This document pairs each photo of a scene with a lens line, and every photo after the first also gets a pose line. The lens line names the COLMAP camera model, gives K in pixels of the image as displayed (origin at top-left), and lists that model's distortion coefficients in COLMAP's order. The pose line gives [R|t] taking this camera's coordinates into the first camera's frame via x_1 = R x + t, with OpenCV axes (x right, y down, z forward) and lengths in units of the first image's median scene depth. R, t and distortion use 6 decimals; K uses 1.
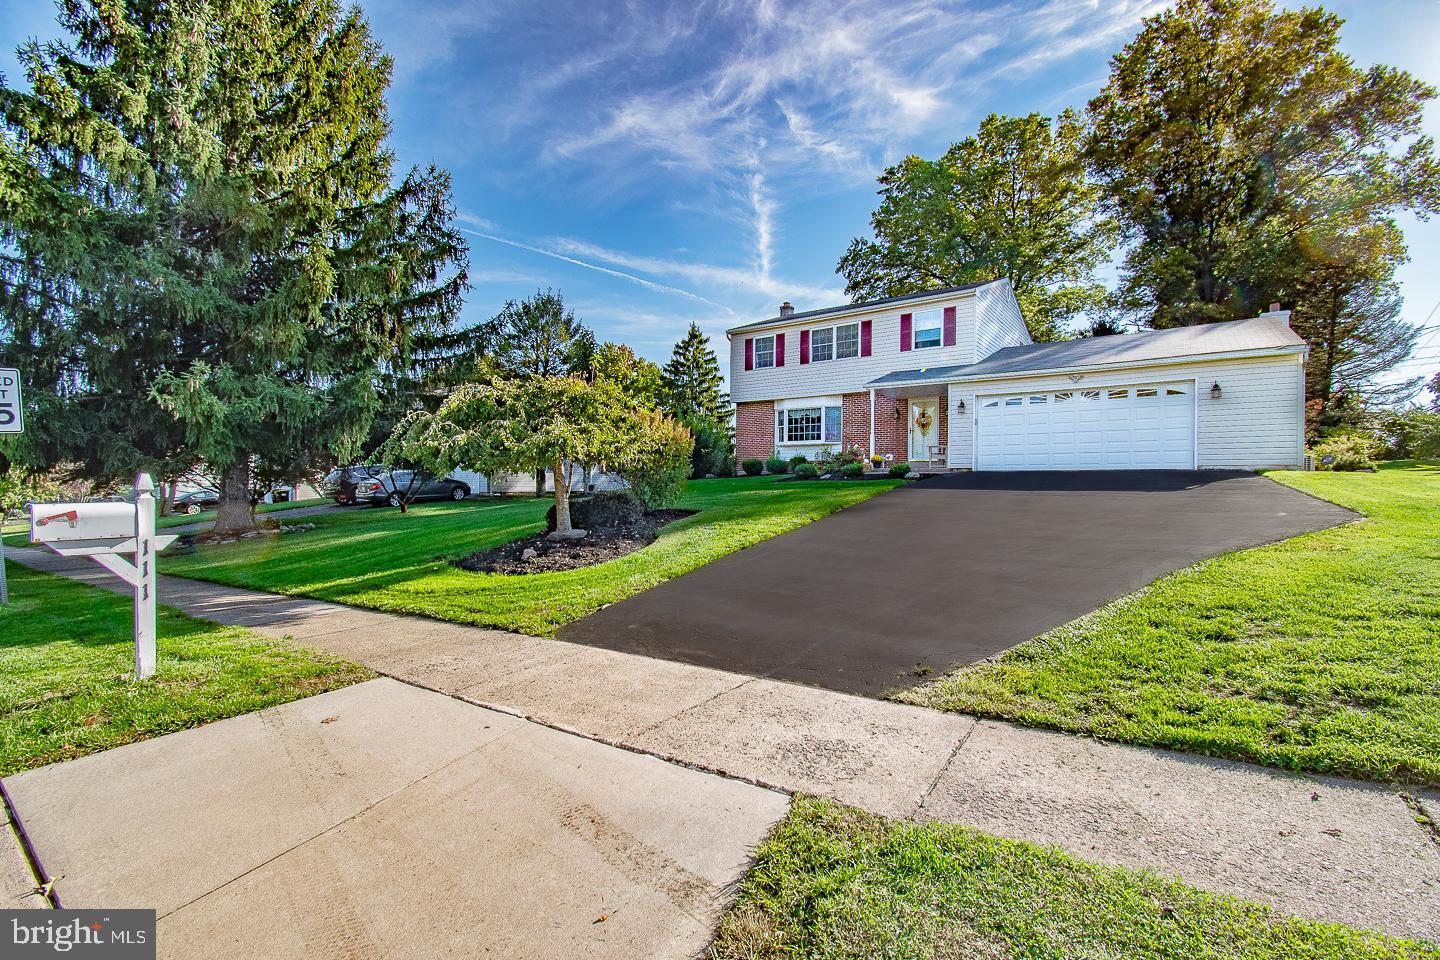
lens RADIAL K [[634.6, 0, 721.3], [0, 634.6, 499.1], [0, 0, 1]] dist [0.001136, -0.015987]
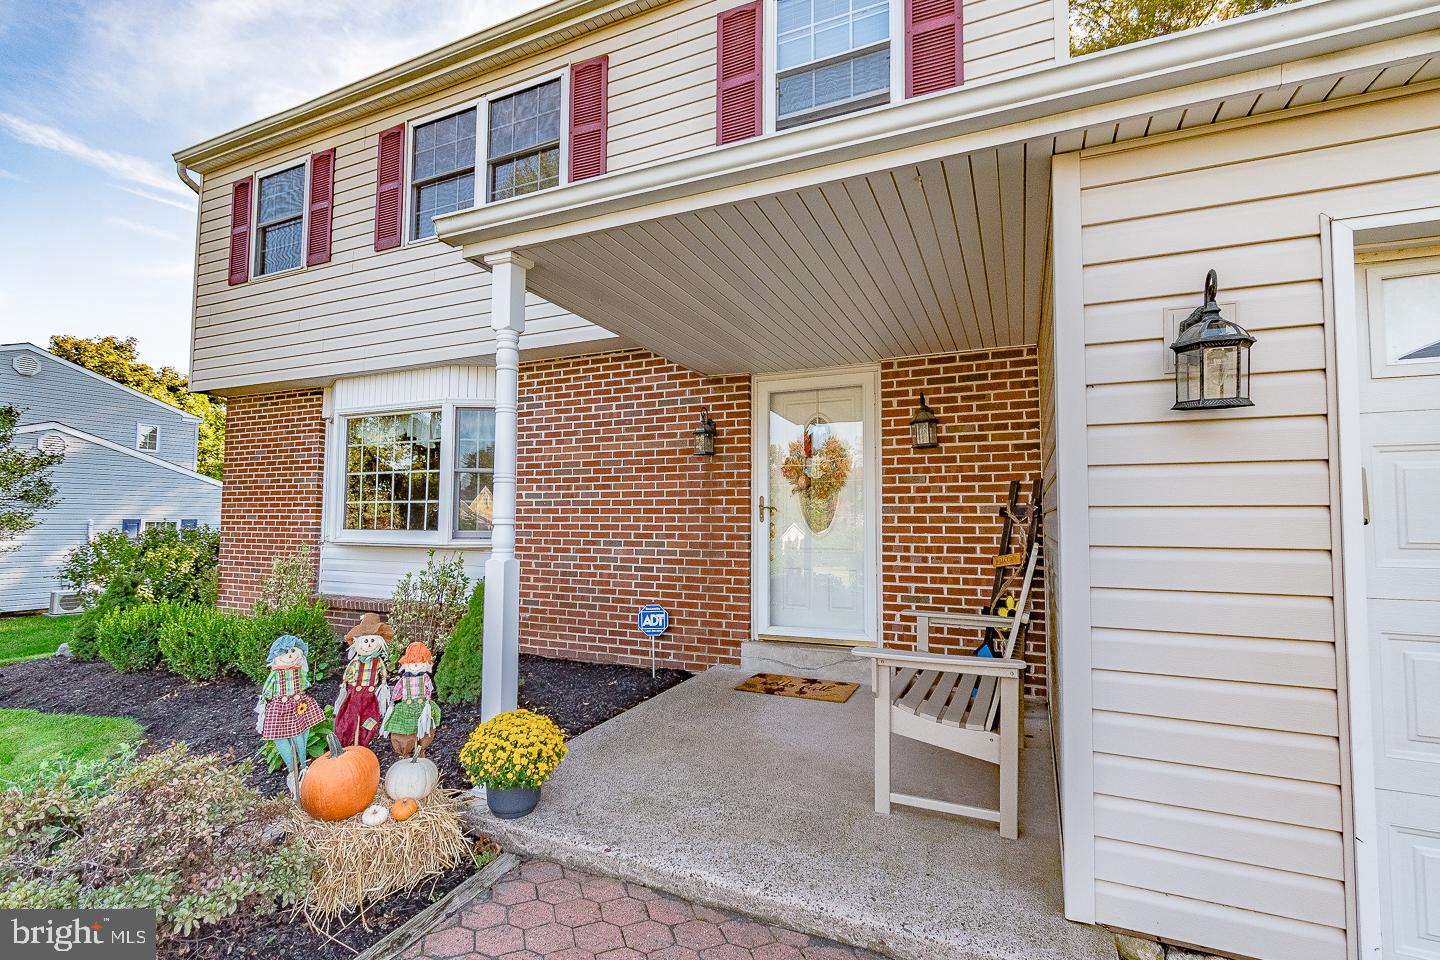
lens RADIAL K [[661.1, 0, 727.1], [0, 661.1, 488.6], [0, 0, 1]] dist [0.000760, 0.000180]
pose [[0.977830, 0.013022, 0.208995, 0.134115], [0.003416, 0.996940, -0.078100, -0.055085], [-0.209373, 0.077082, 0.974793, 0.437598]]
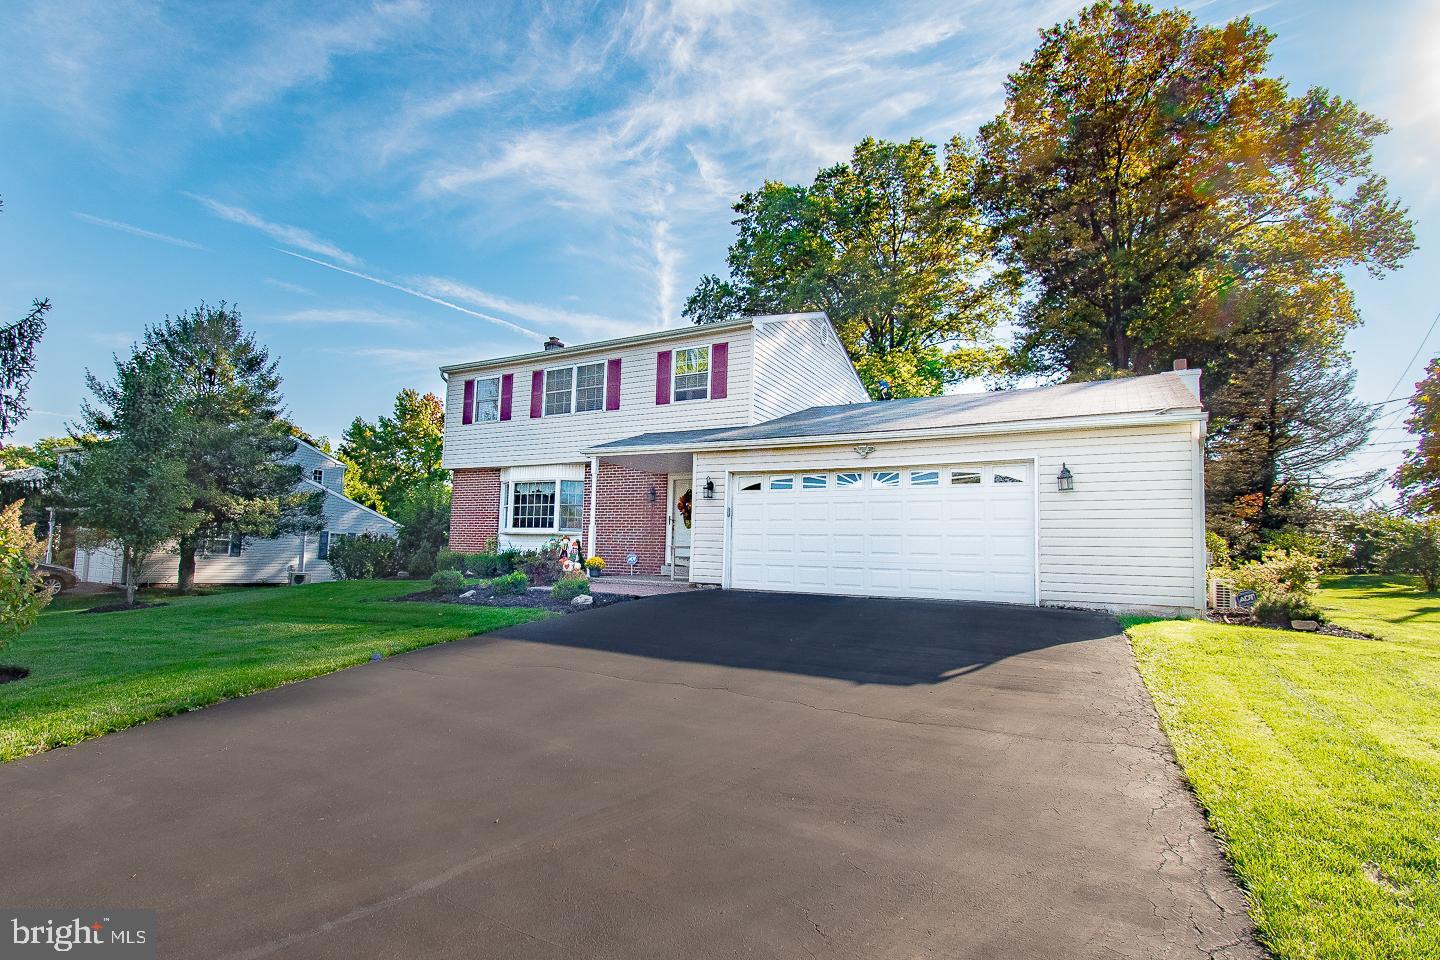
lens RADIAL K [[741.1, 0, 652.5], [0, 741.1, 514.1], [0, 0, 1]] dist [0.030762, -0.034864]
pose [[0.997215, 0.036204, 0.065200, 0.130689], [-0.030004, 0.995149, -0.093688, -0.022233], [-0.068275, 0.091471, 0.993464, 0.120197]]
